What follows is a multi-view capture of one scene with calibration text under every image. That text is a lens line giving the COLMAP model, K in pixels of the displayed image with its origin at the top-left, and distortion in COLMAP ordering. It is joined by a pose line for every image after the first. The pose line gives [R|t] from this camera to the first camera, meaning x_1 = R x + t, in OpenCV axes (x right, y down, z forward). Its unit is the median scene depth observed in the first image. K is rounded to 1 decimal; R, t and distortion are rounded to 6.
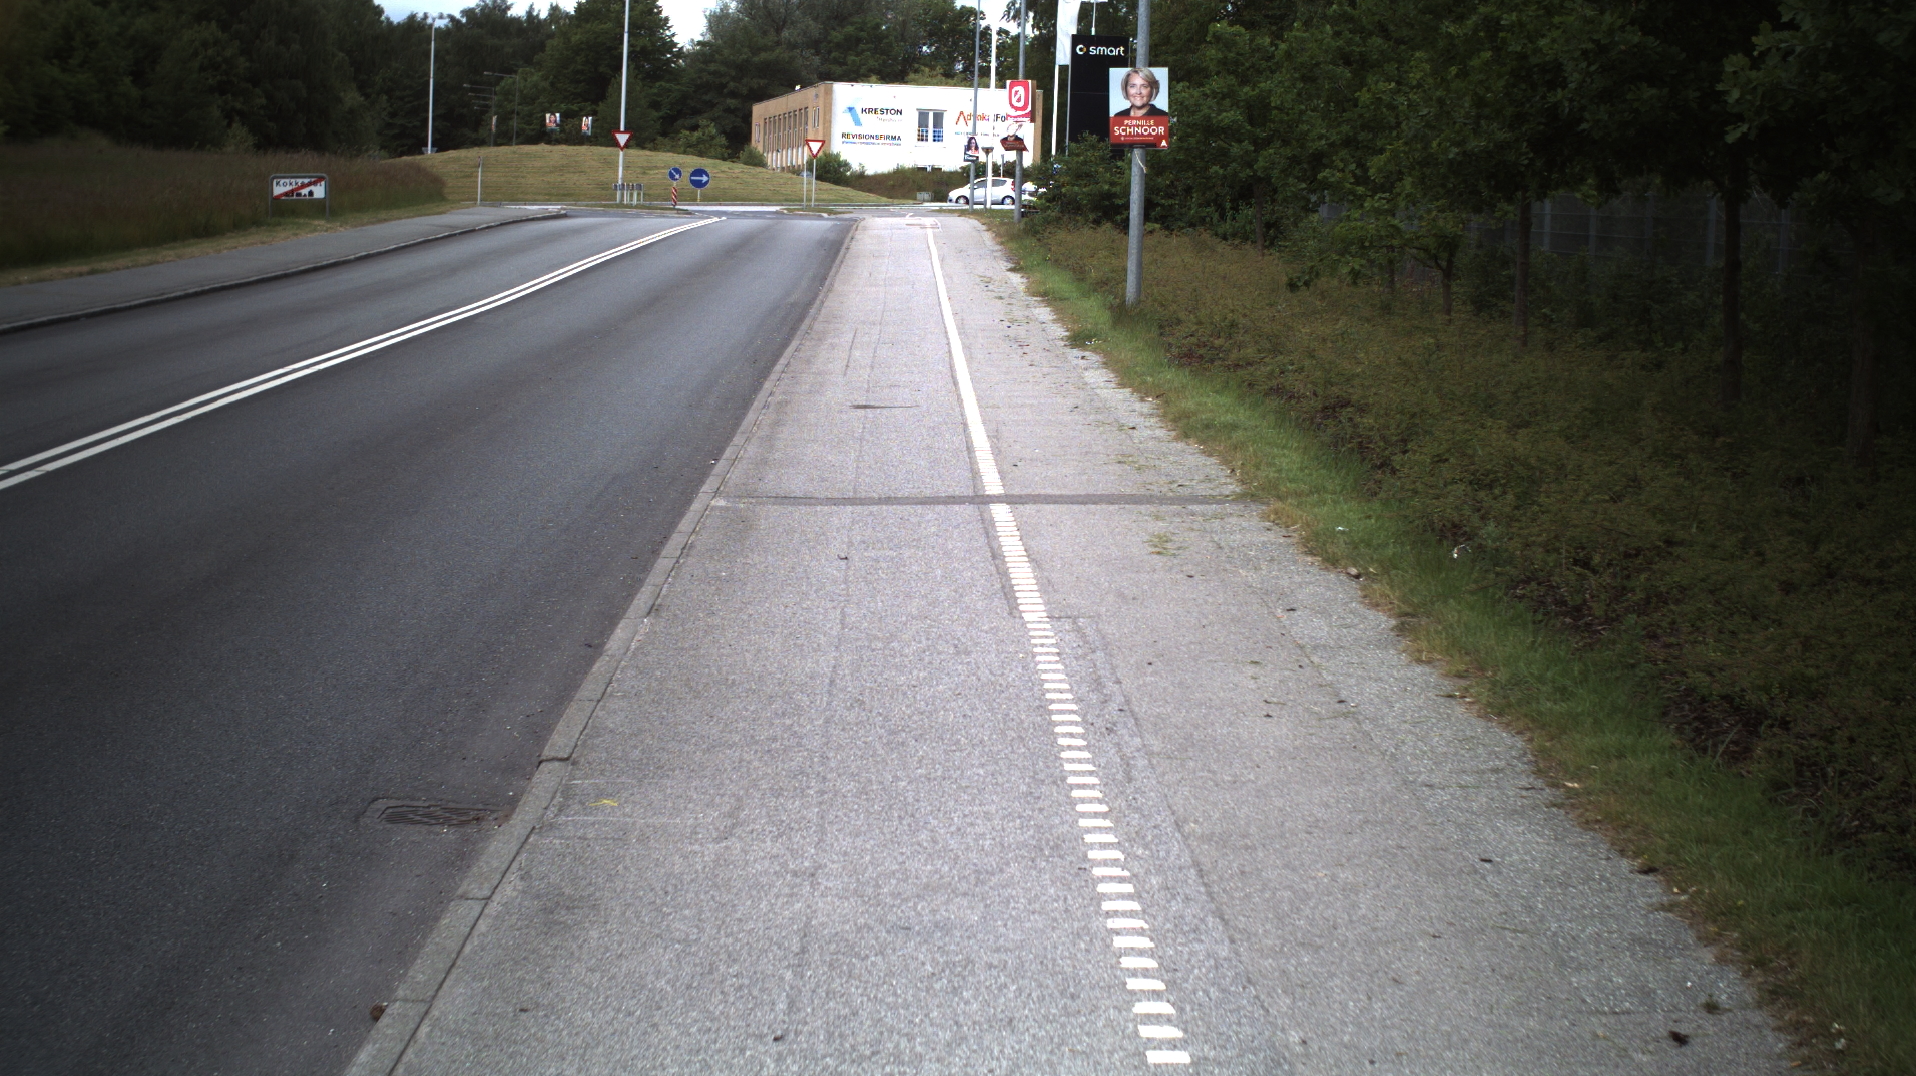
lens RADIAL K [[3358.8, 0, 958.0], [0, 3358.8, 538.0], [0, 0, 1]] dist [-0.264138, 0.205754]
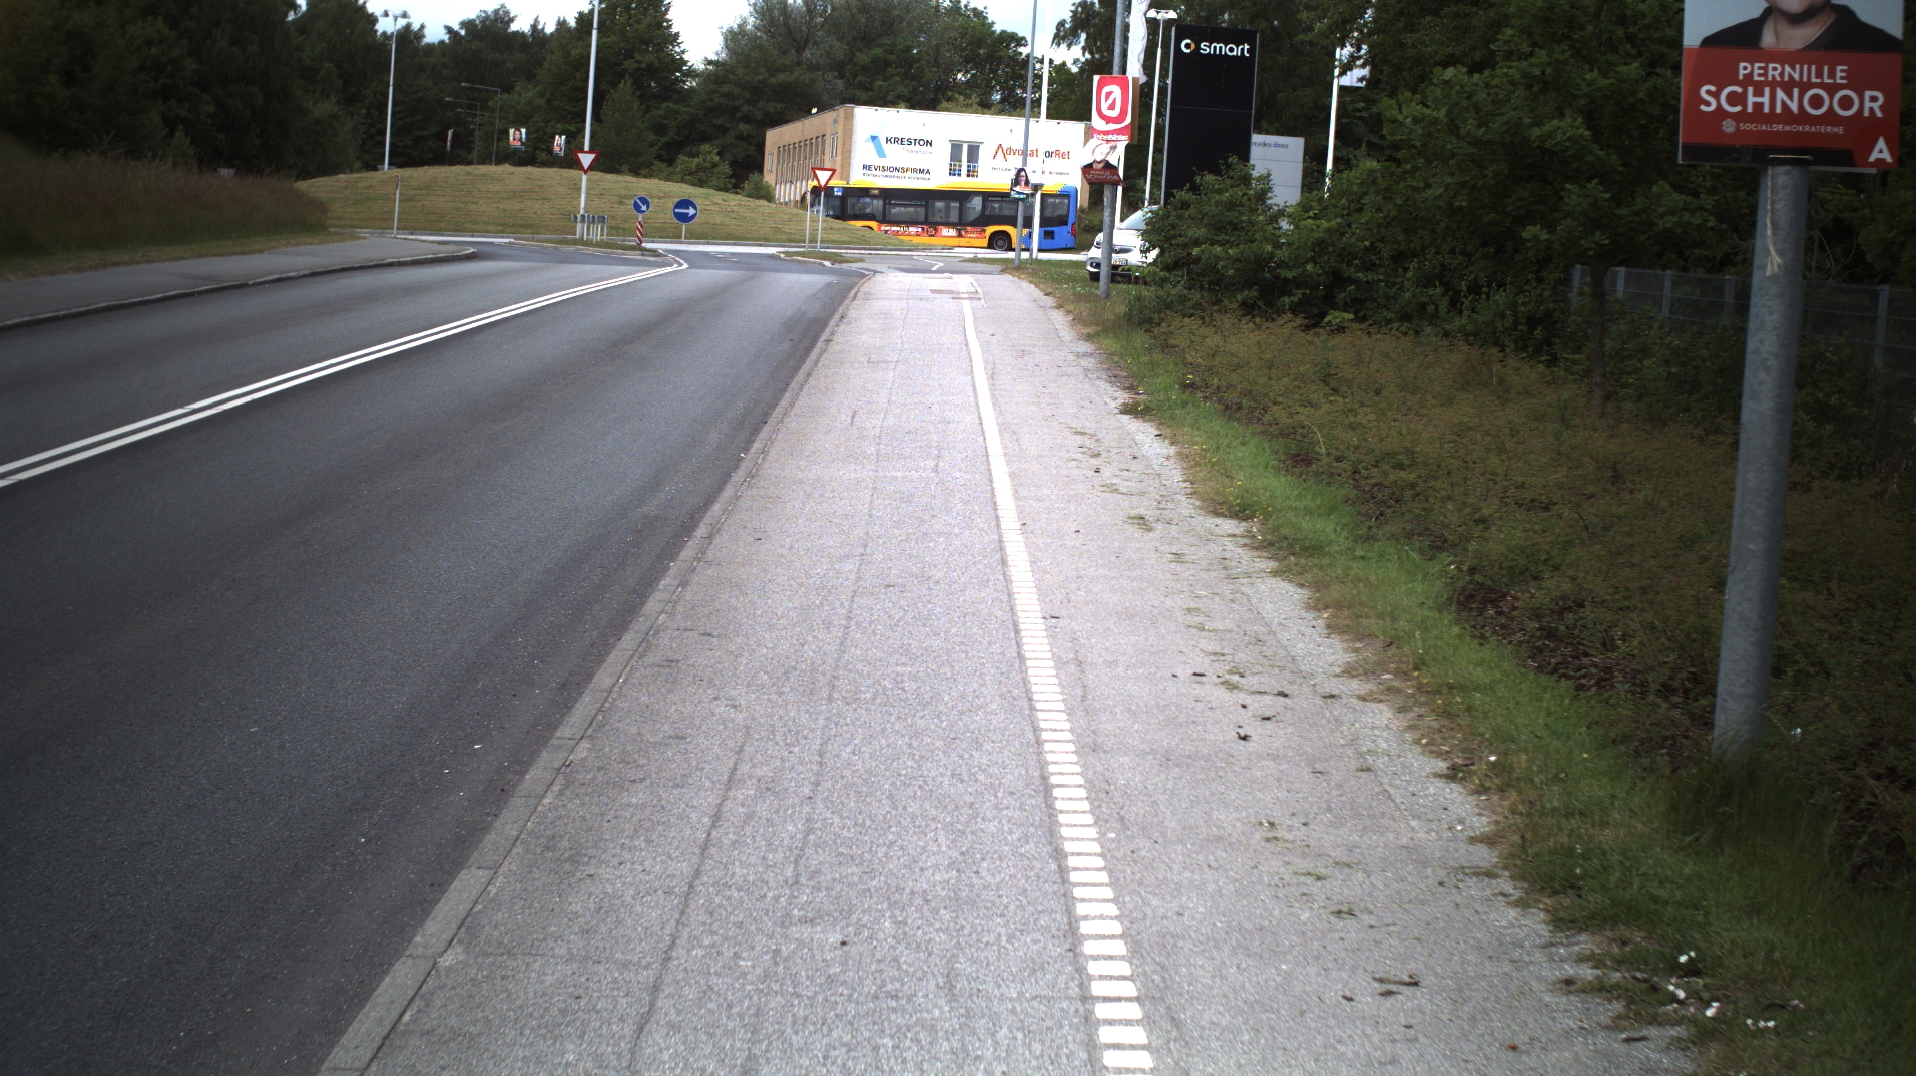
lens RADIAL K [[3358.8, 0, 958.0], [0, 3358.8, 538.0], [0, 0, 1]] dist [-0.264138, 0.205754]
pose [[0.999500, 0.031088, -0.005691, -0.002459], [-0.031152, 0.999448, -0.011543, -0.019215], [0.005329, 0.011714, 0.999917, 0.173238]]
